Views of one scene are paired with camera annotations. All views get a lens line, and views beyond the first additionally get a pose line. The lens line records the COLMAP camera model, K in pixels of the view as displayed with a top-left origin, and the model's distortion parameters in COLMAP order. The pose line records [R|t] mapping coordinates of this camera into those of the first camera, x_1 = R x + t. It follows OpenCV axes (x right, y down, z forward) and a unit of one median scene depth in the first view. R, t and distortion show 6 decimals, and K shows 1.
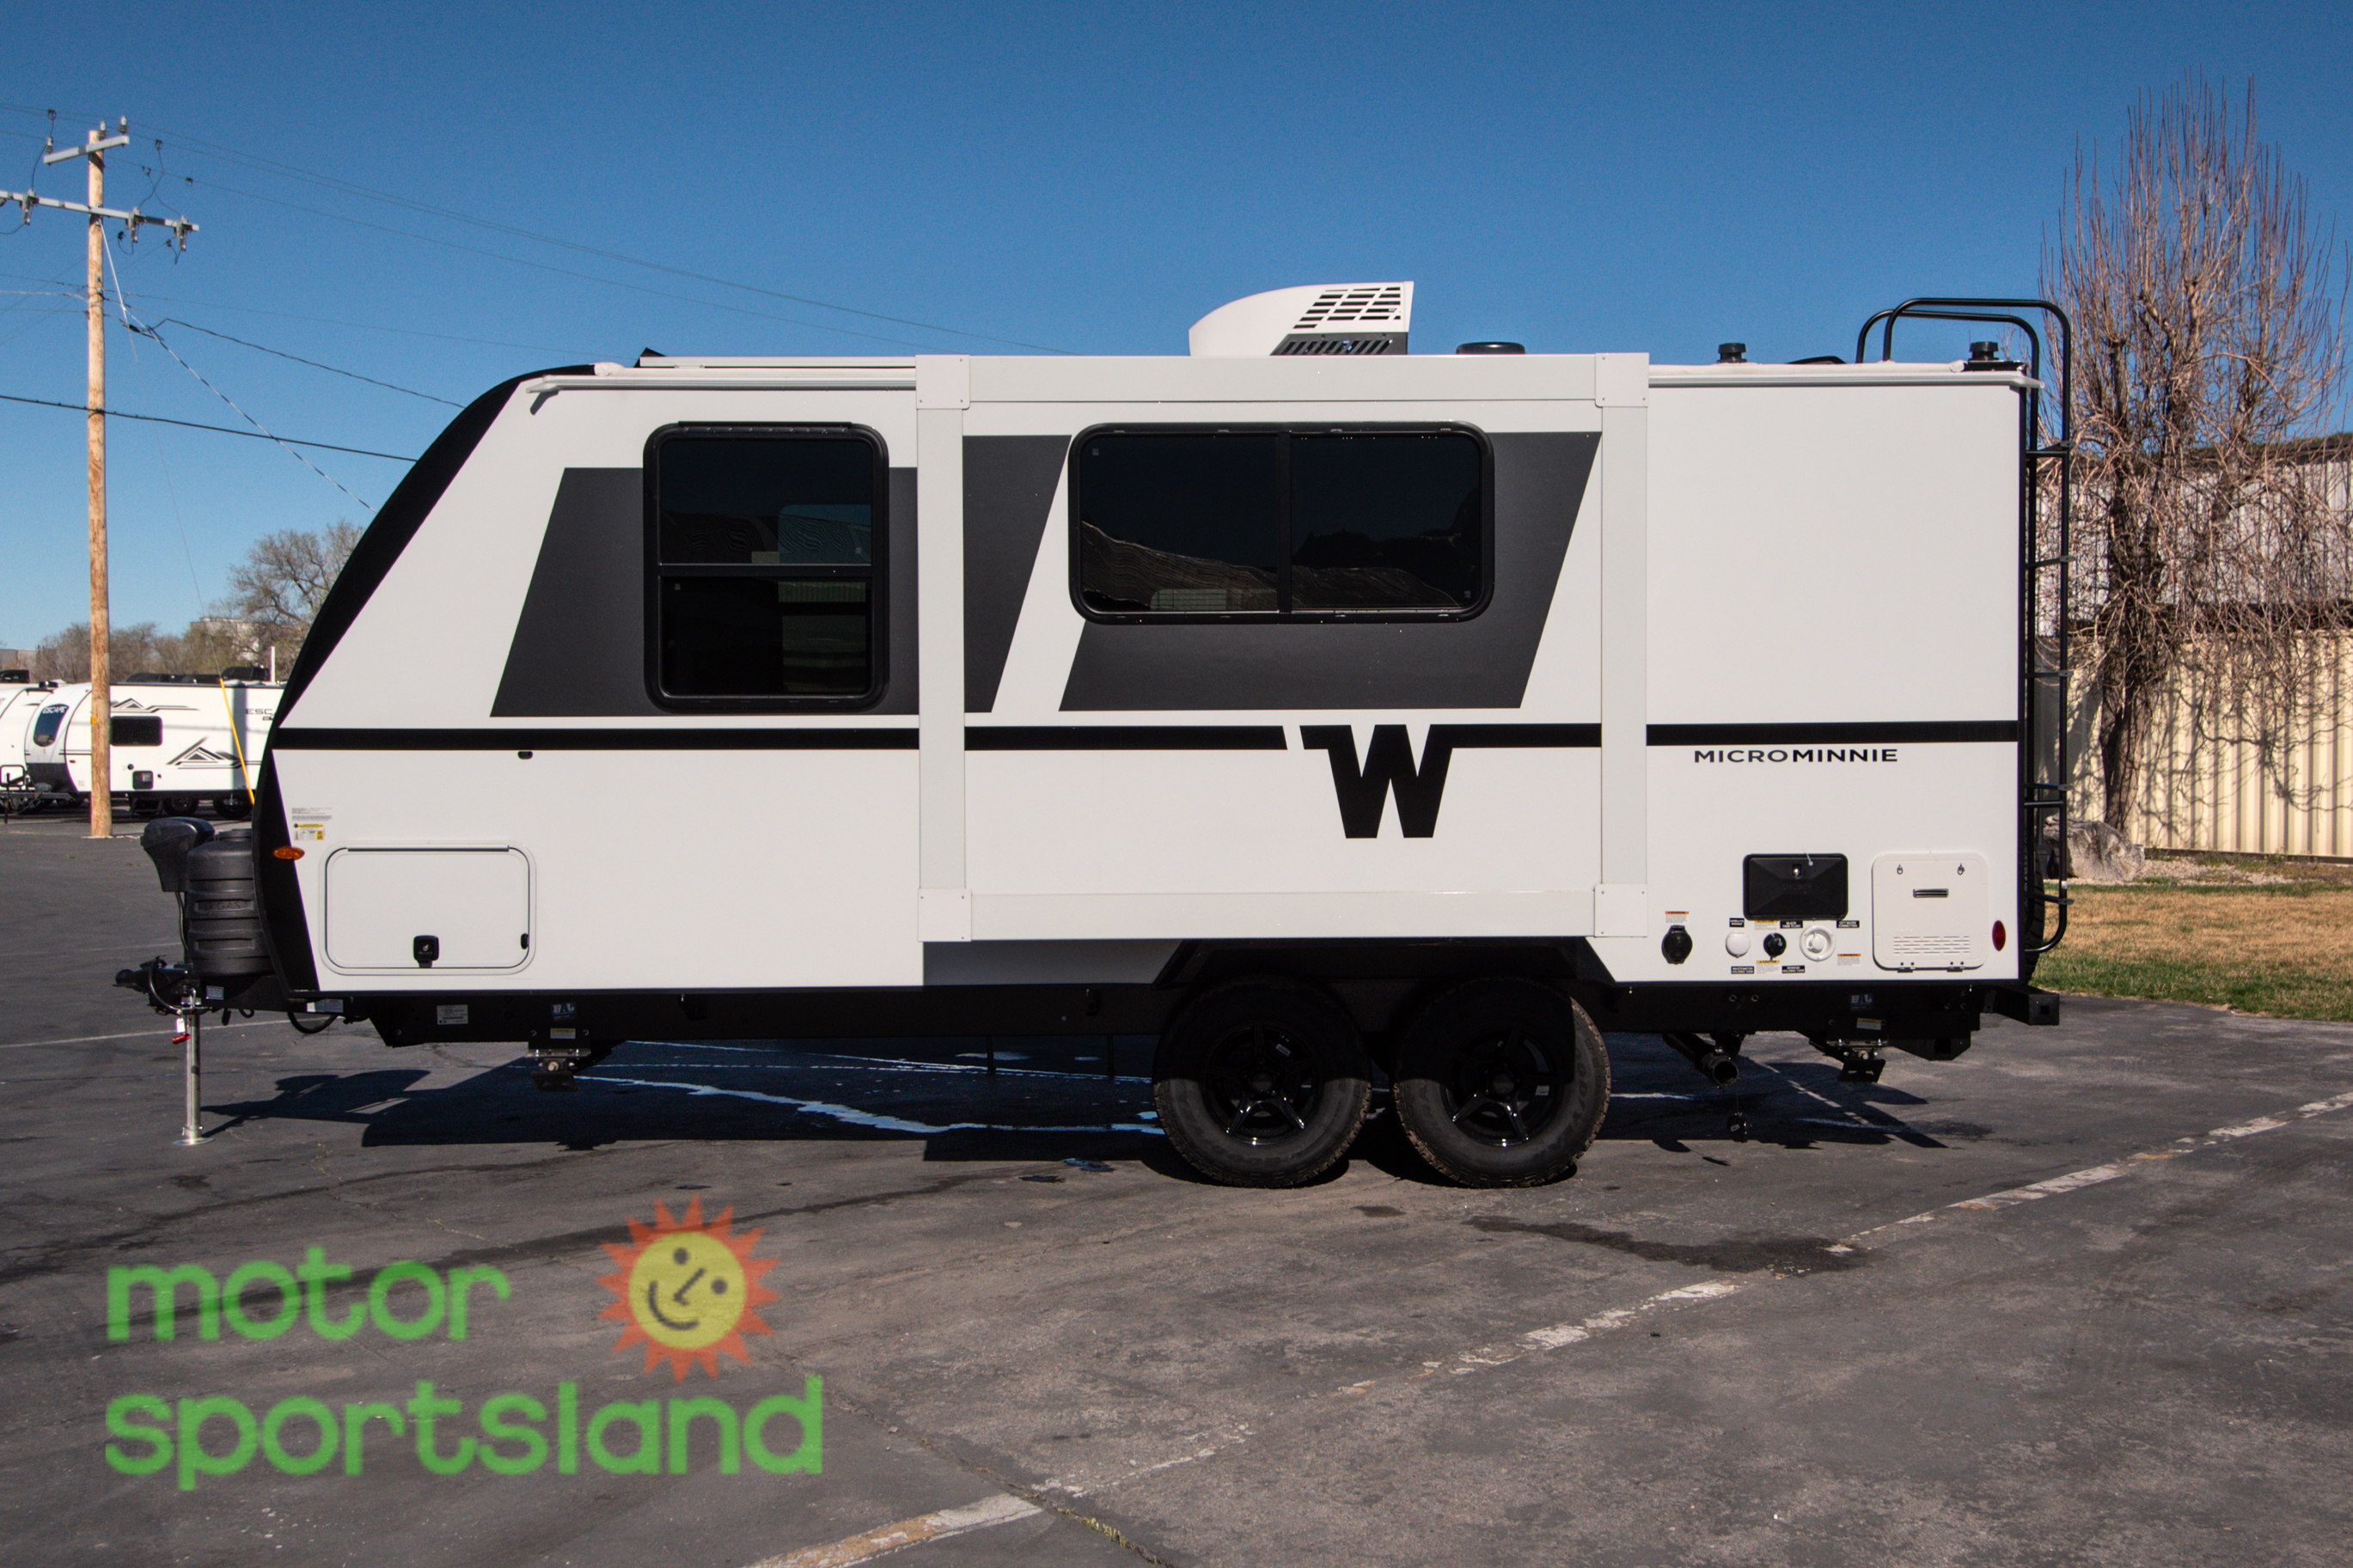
lens RADIAL K [[2232.4, 0, 1176.5], [0, 2232.4, 784.0], [0, 0, 1]] dist [0.007343, -0.003263]
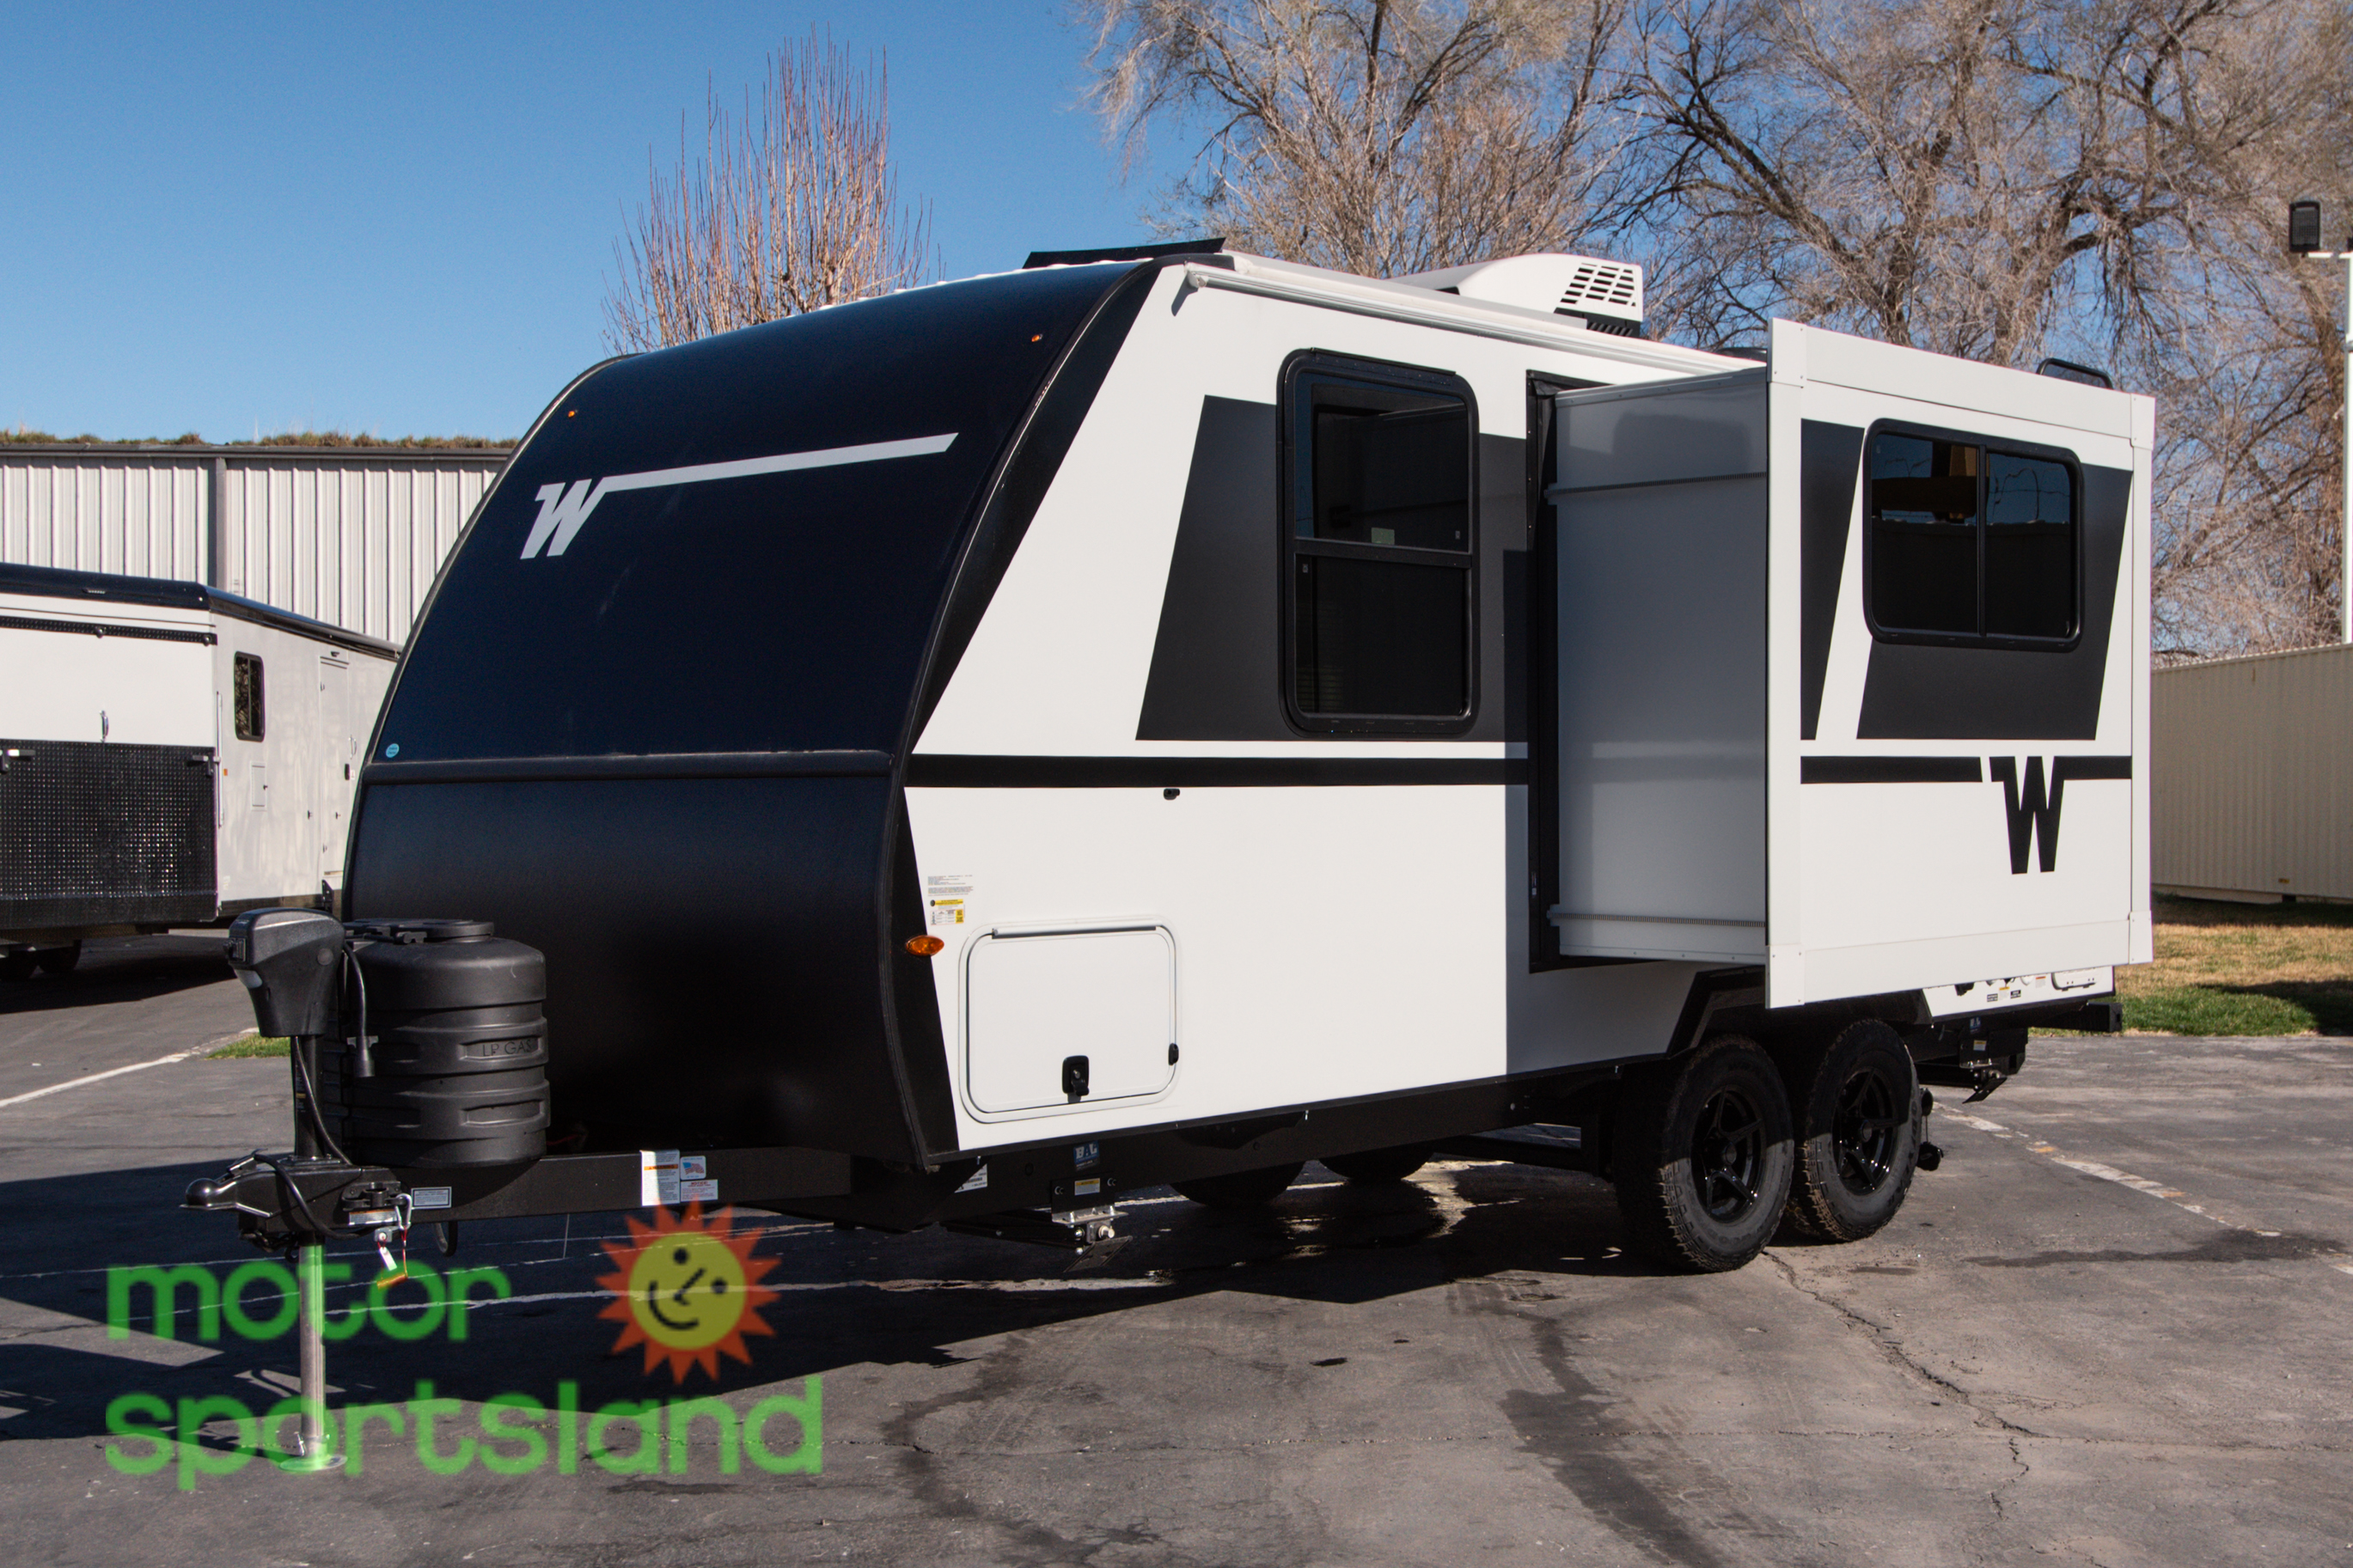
lens RADIAL K [[2906.6, 0, 1172.7], [0, 2906.6, 910.9], [0, 0, 1]] dist [0.045552, 0.002536]
pose [[0.676938, -0.033556, 0.735275, -0.977434], [0.017084, 0.999407, 0.029882, -0.003340], [-0.735842, -0.007666, 0.677110, 0.371721]]
